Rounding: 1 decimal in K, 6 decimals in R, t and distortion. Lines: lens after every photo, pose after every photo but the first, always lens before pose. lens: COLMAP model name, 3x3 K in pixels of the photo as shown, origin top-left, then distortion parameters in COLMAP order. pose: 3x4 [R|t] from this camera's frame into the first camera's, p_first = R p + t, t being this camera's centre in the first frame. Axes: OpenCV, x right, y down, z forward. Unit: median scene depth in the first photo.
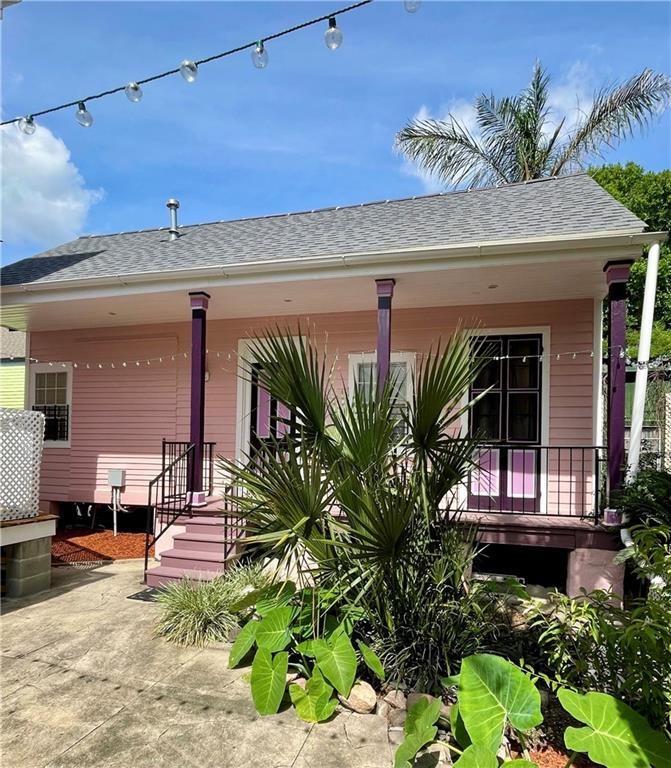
lens RADIAL K [[564.2, 0, 335.8], [0, 564.2, 385.6], [0, 0, 1]] dist [-0.022601, 0.003923]
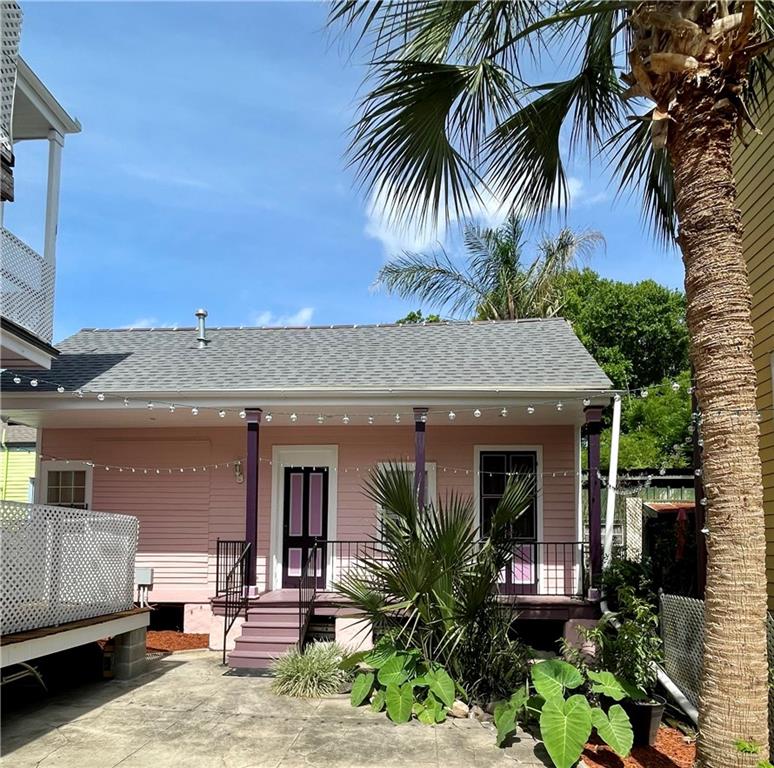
lens RADIAL K [[691.9, 0, 386.4], [0, 691.9, 384.7], [0, 0, 1]] dist [-0.018387, -0.004302]
pose [[0.978116, 0.034657, 0.205156, -0.294650], [-0.011787, 0.993676, -0.111664, -0.064307], [-0.207728, 0.106802, 0.972339, -0.472128]]
